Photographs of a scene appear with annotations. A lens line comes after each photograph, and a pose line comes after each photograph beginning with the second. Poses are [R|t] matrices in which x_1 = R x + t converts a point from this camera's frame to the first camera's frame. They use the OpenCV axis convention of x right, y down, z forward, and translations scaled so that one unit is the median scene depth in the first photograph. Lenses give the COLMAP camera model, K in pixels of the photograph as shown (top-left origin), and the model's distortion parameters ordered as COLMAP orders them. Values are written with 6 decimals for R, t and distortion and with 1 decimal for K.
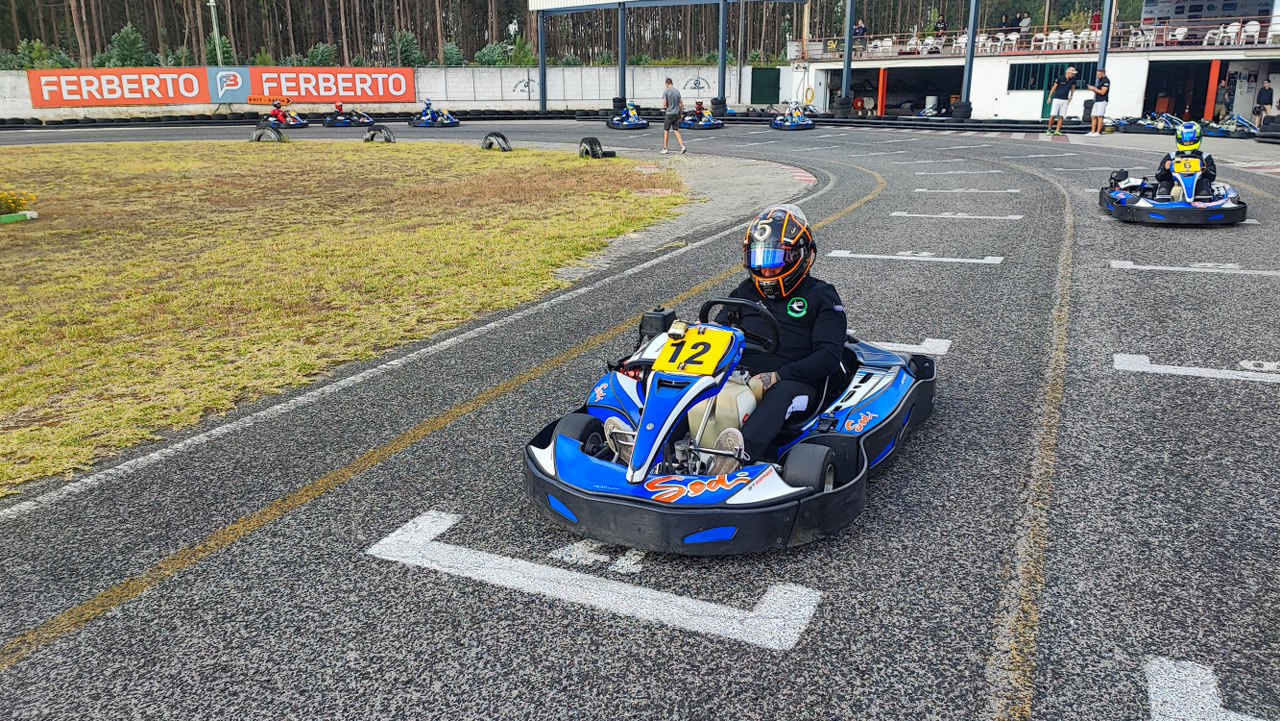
lens RADIAL K [[922.0, 0, 640.2], [0, 922.0, 367.1], [0, 0, 1]] dist [0.045051, -0.064518]
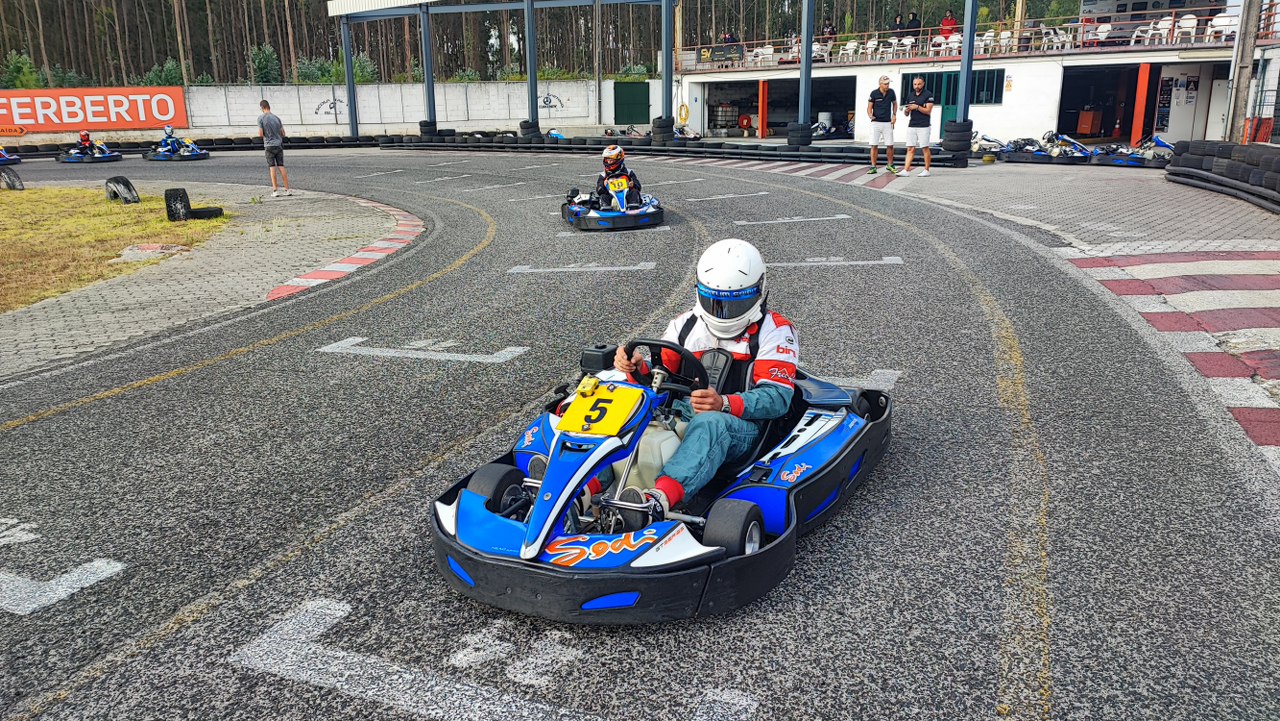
lens RADIAL K [[922.0, 0, 641.8], [0, 922.0, 363.3], [0, 0, 1]] dist [0.045051, -0.064518]
pose [[0.999782, -0.017627, 0.011233, 0.153289], [0.017827, 0.999680, -0.017973, -0.058659], [-0.010912, 0.018169, 0.999775, 0.184959]]
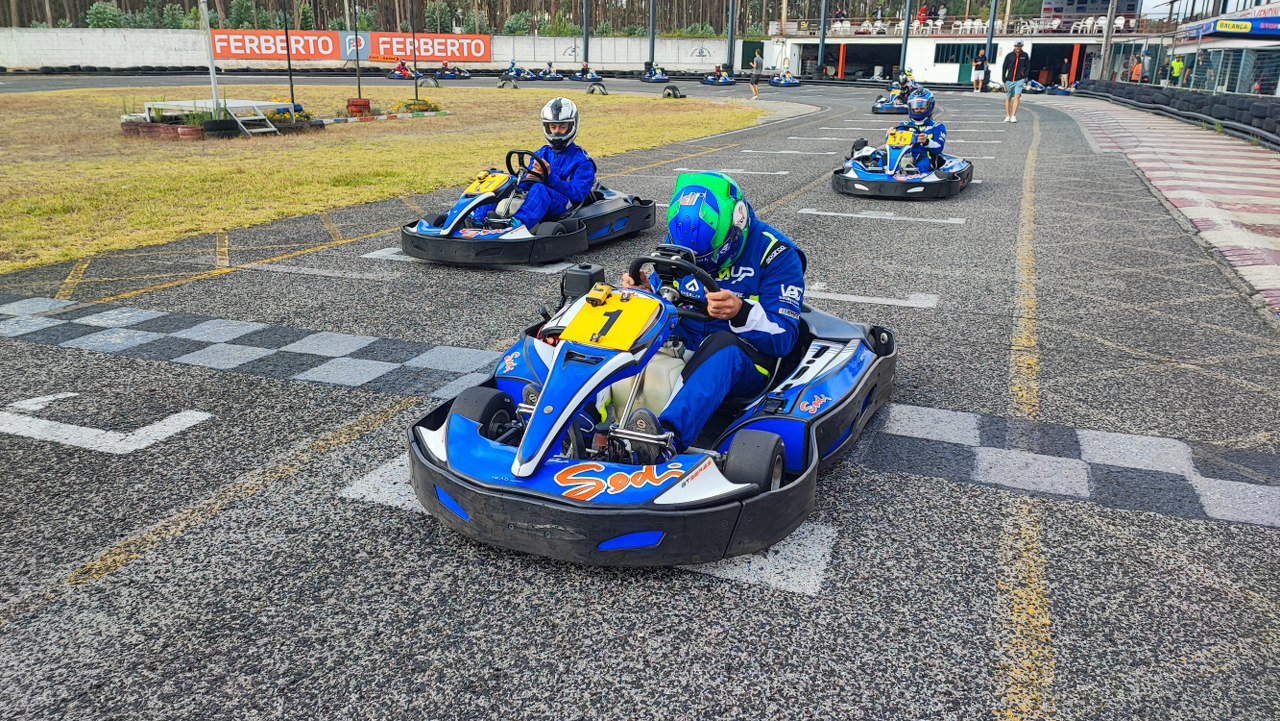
lens RADIAL K [[922.0, 0, 639.2], [0, 922.0, 361.9], [0, 0, 1]] dist [0.045051, -0.064518]
pose [[0.998383, 0.003935, 0.056707, -0.111144], [-0.005508, 0.999604, 0.027602, 0.104904], [-0.056576, -0.027869, 0.998009, -0.345019]]
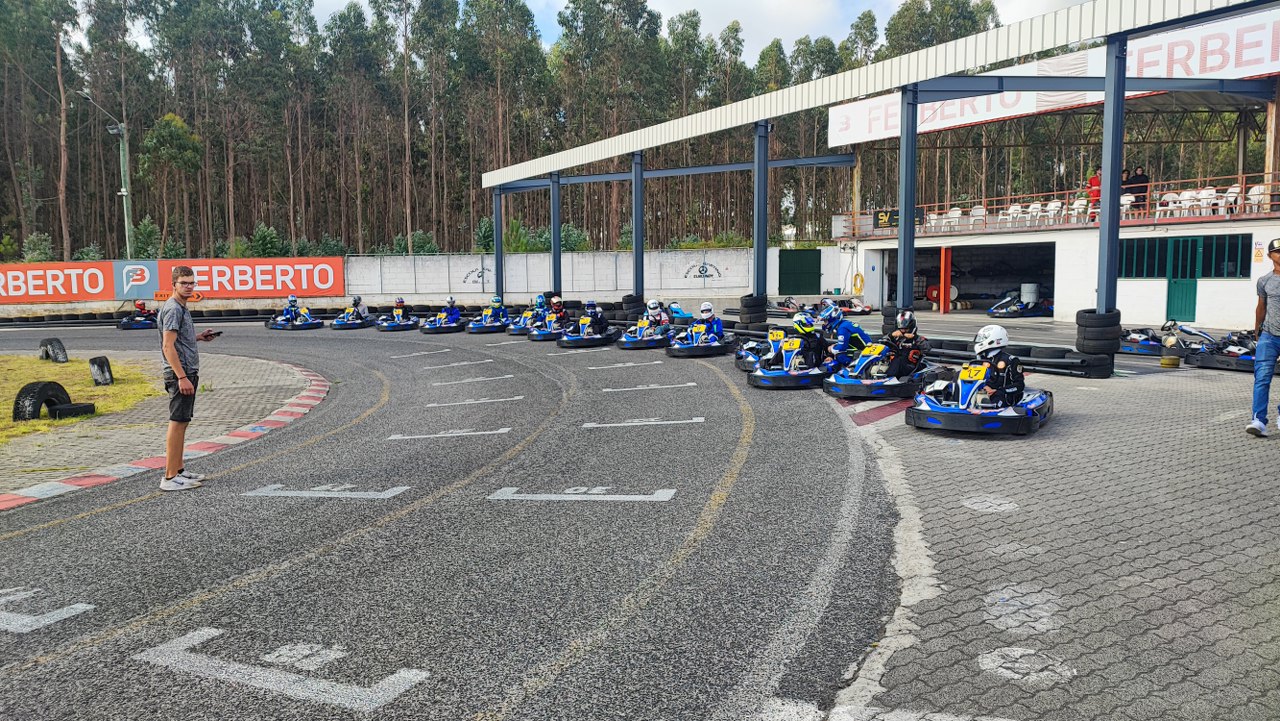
lens RADIAL K [[922.0, 0, 641.3], [0, 922.0, 360.1], [0, 0, 1]] dist [0.045051, -0.064518]
pose [[0.959130, 0.016500, -0.282485, 0.265238], [-0.069673, 0.981335, -0.179243, -0.102776], [0.274254, 0.191598, 0.942377, 0.310140]]
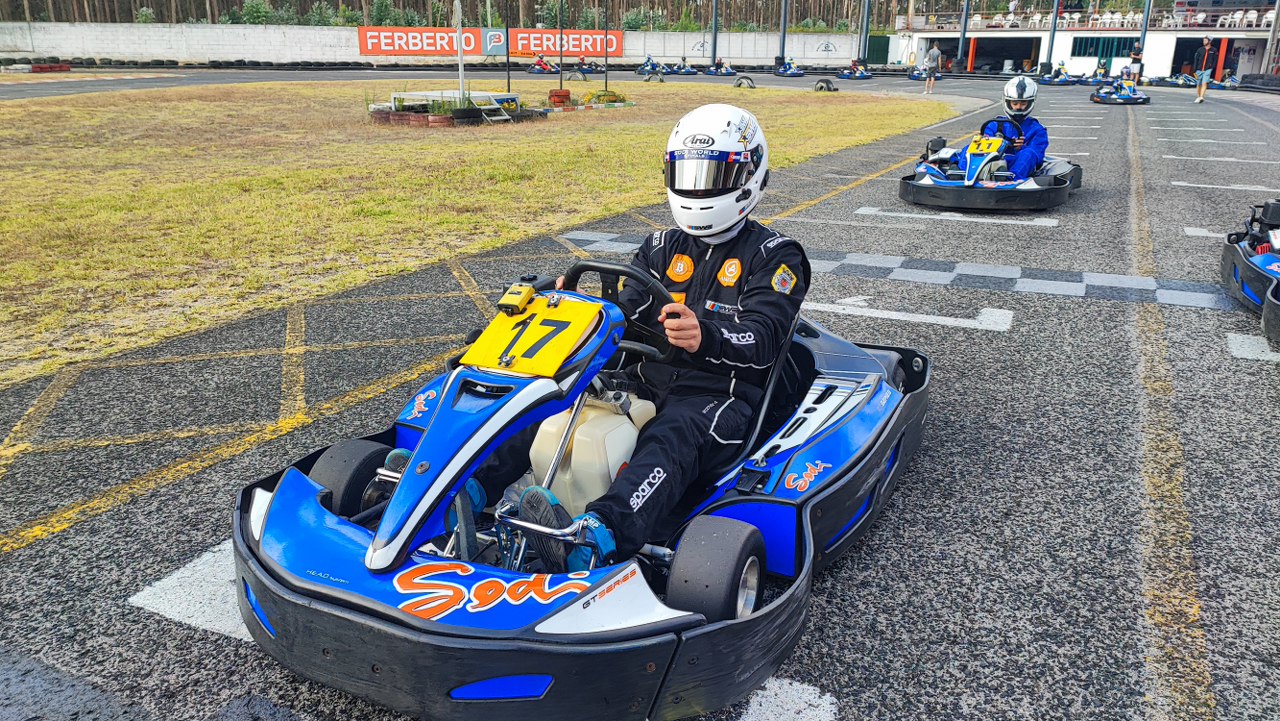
lens RADIAL K [[922.0, 0, 639.9], [0, 922.0, 358.1], [0, 0, 1]] dist [0.045051, -0.064518]
pose [[0.999373, 0.028211, -0.021414, -0.184723], [-0.027587, 0.999201, 0.028914, 0.115239], [0.022212, -0.028305, 0.999353, -0.367454]]
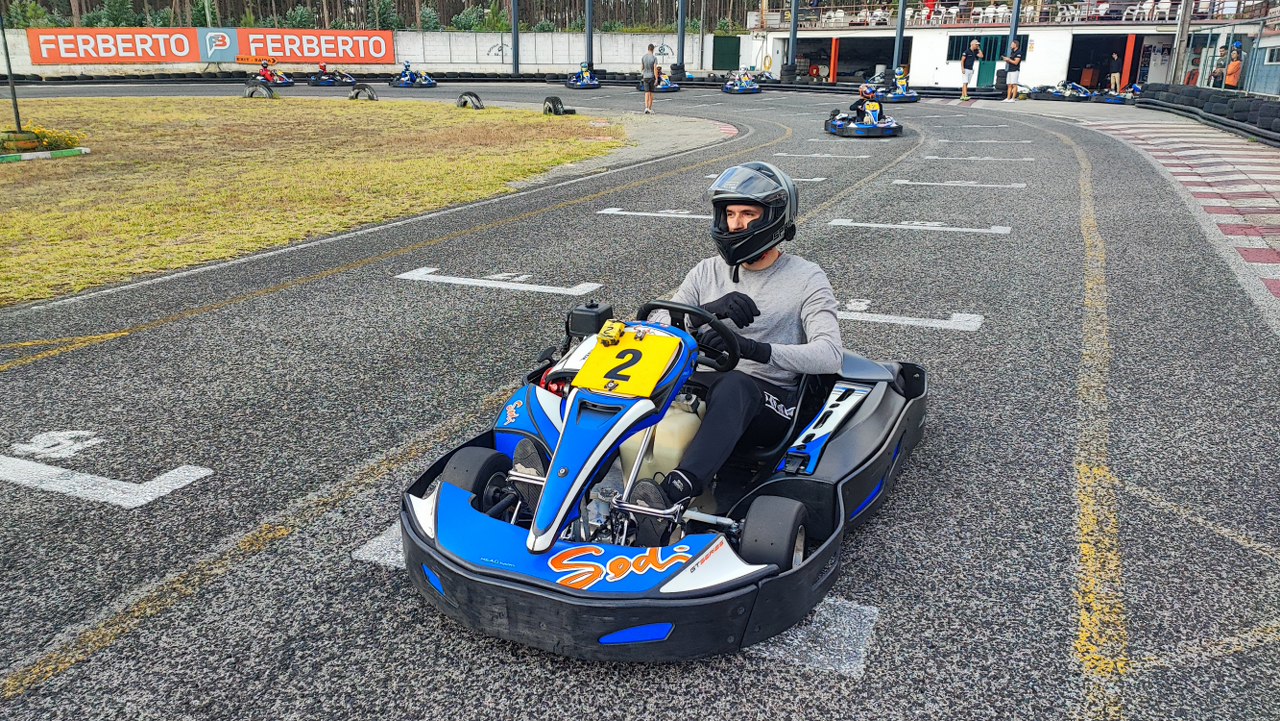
lens RADIAL K [[922.1, 0, 639.5], [0, 922.1, 358.2], [0, 0, 1]] dist [0.049050, -0.070134]
pose [[0.999705, 0.005796, 0.023605, 0.014989], [-0.006376, 0.999678, 0.024573, 0.023858], [-0.023455, -0.024717, 0.999419, -0.079135]]
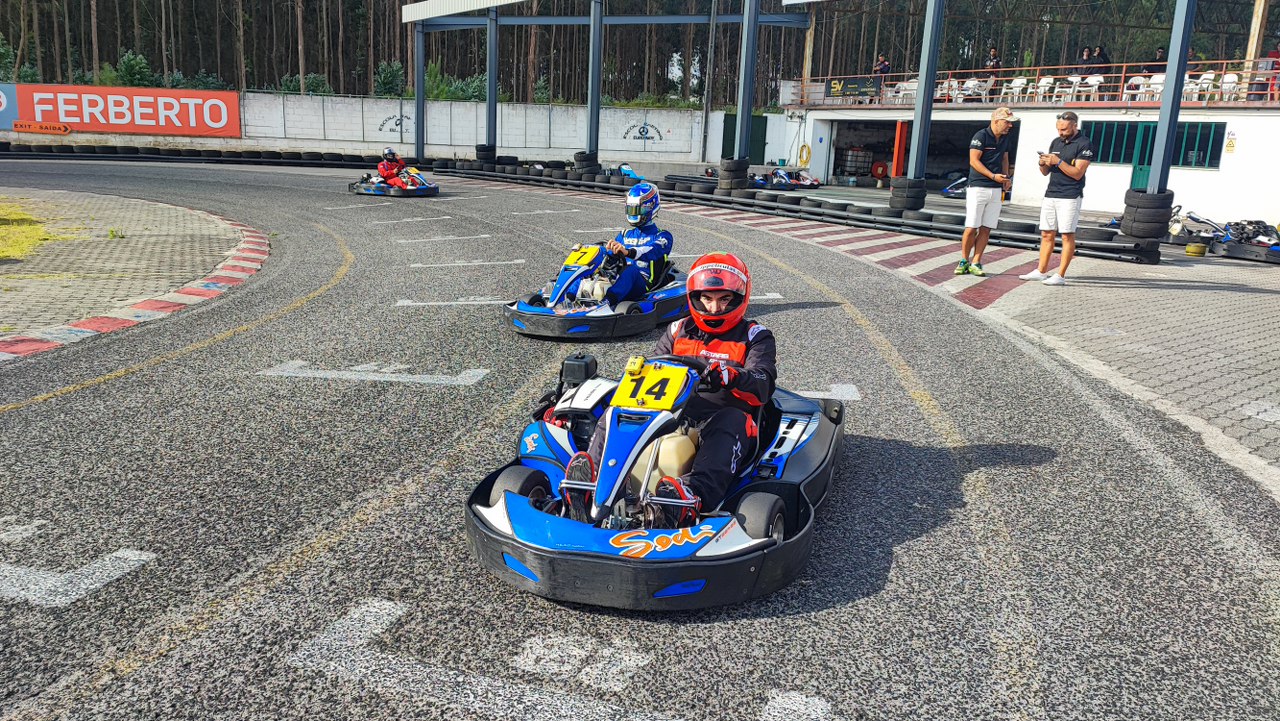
lens RADIAL K [[922.0, 0, 642.1], [0, 922.0, 365.5], [0, 0, 1]] dist [0.045051, -0.064518]
pose [[0.985048, 0.081716, -0.151666, 0.212022], [-0.089625, 0.994910, -0.046053, -0.104164], [0.147131, 0.058957, 0.987358, 0.339668]]
